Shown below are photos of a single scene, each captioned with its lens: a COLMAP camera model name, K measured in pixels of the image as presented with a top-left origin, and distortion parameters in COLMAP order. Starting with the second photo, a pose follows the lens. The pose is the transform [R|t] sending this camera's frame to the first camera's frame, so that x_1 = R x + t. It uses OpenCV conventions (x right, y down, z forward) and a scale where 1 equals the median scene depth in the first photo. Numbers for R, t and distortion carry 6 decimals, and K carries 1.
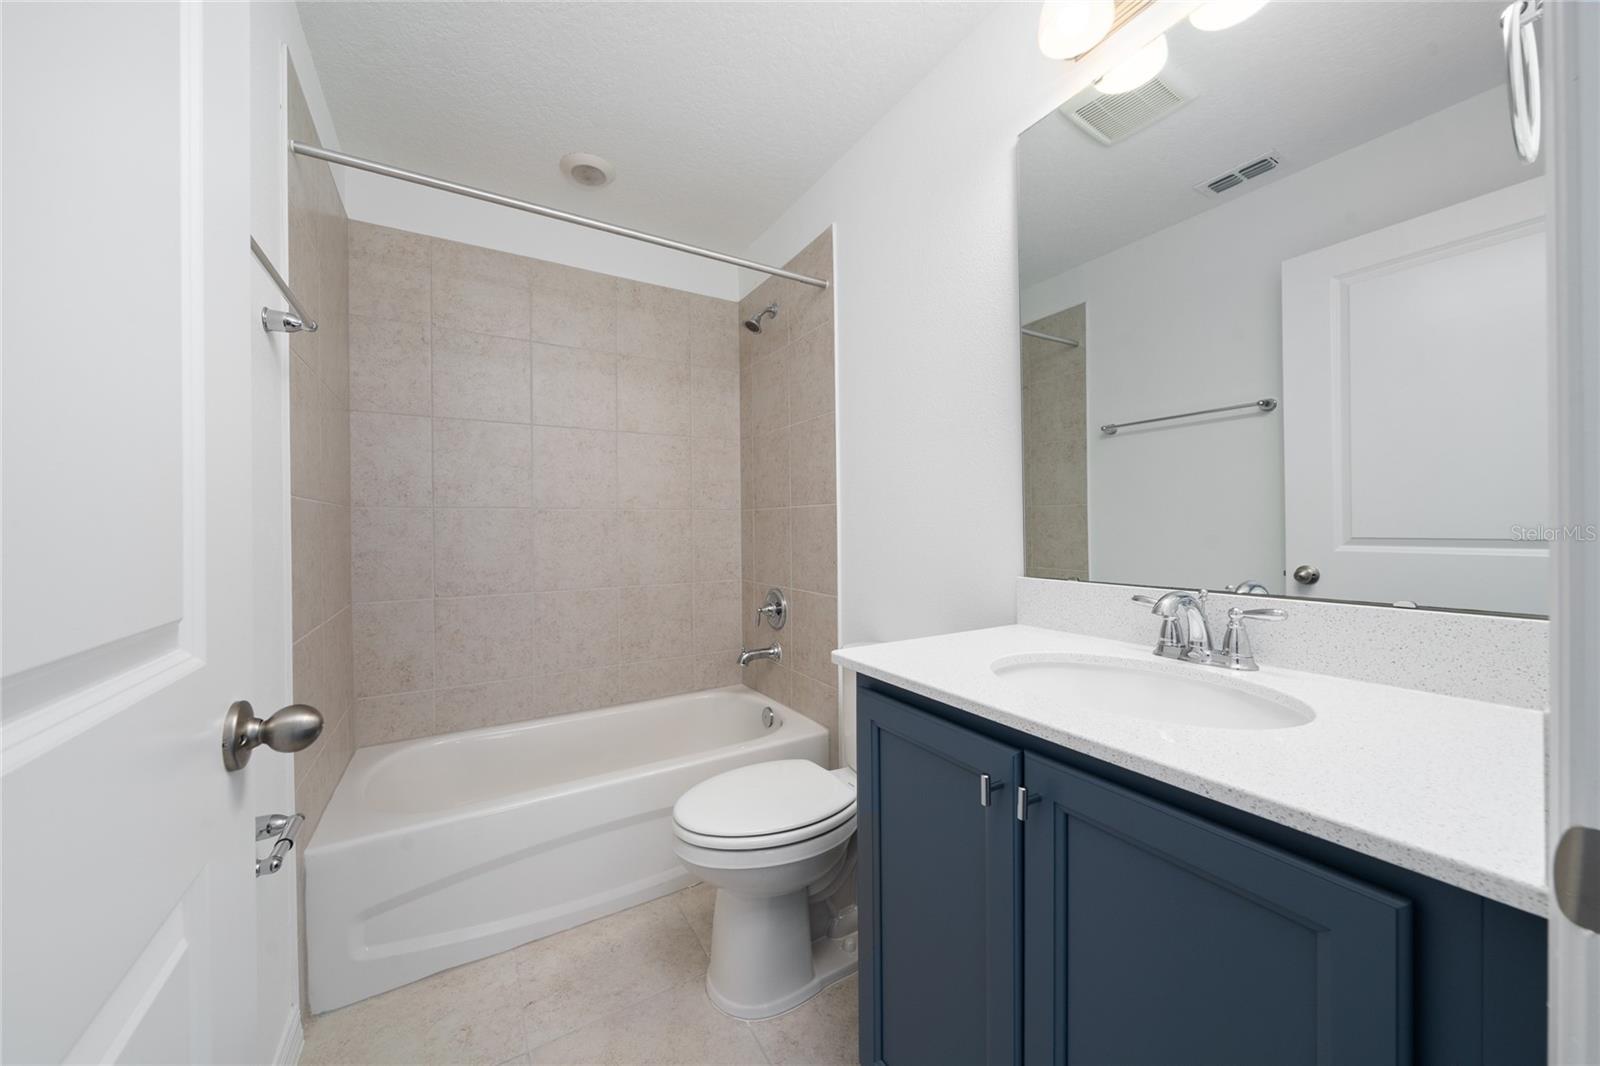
lens RADIAL K [[562.1, 0, 793.9], [0, 562.1, 527.8], [0, 0, 1]] dist [-0.000421, -0.000029]
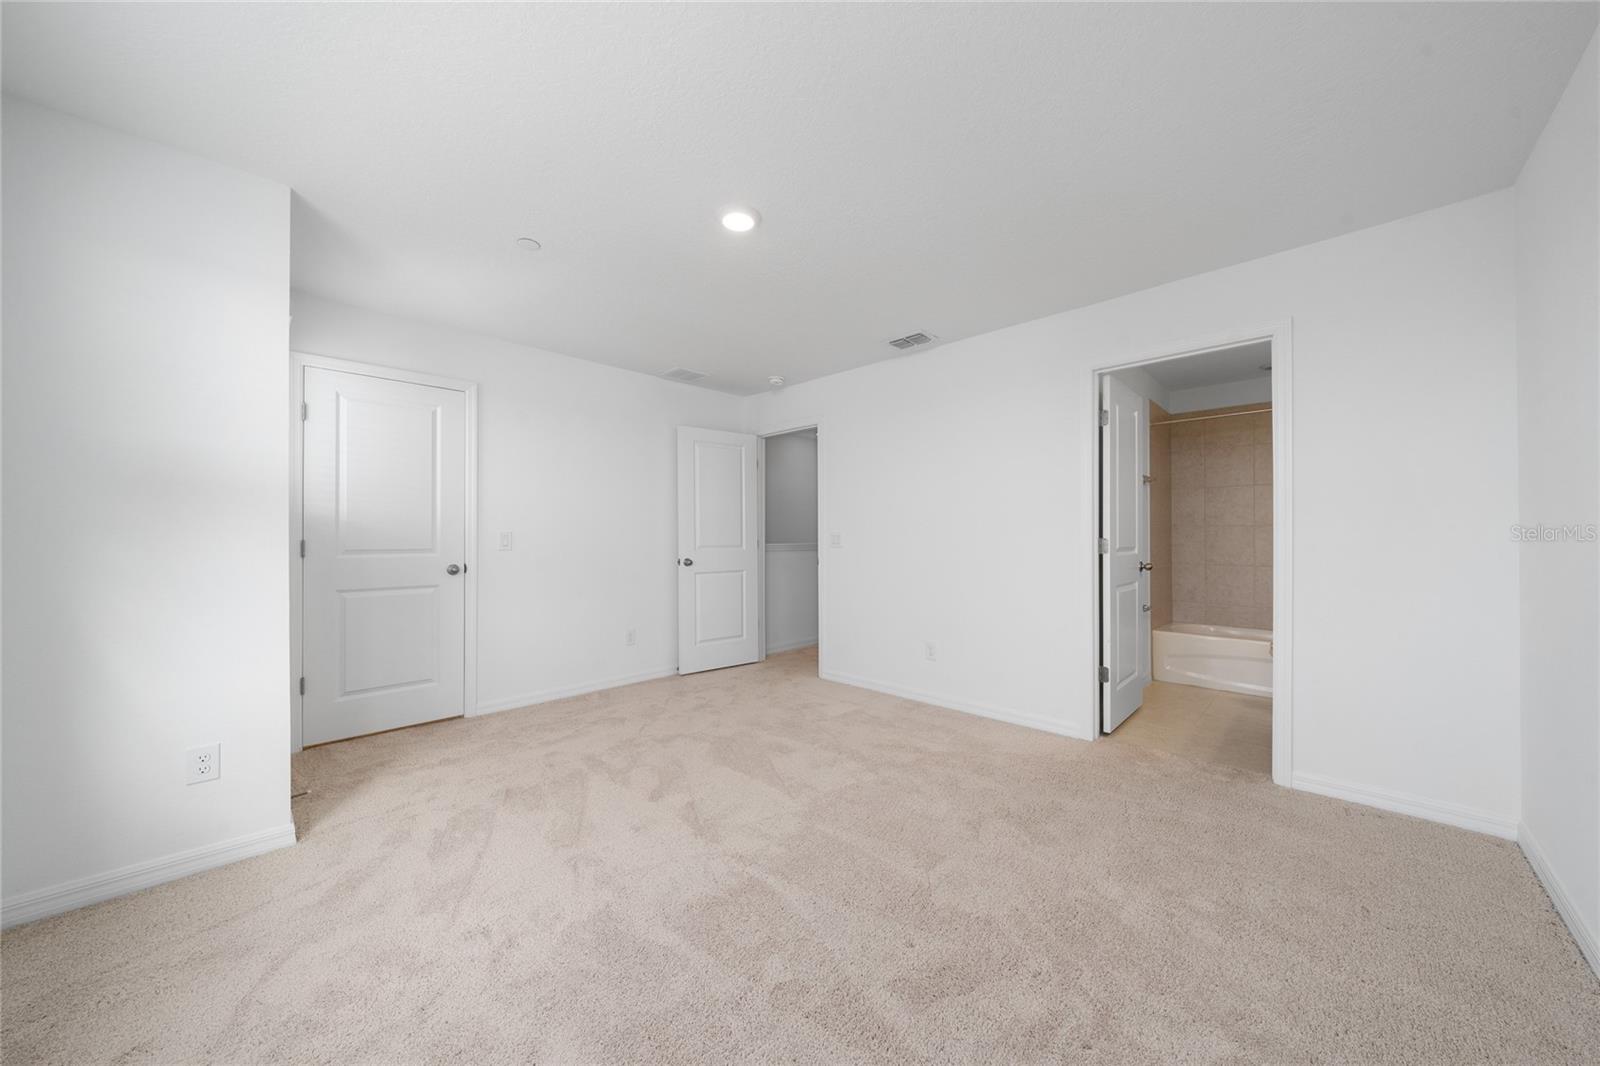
lens RADIAL K [[562.1, 0, 793.9], [0, 562.1, 527.8], [0, 0, 1]] dist [-0.000421, -0.000029]
pose [[0.265820, -0.001792, -0.964021, 1.729535], [-0.010172, 0.999937, -0.004664, 0.000539], [0.963969, 0.011046, 0.265785, -1.891975]]
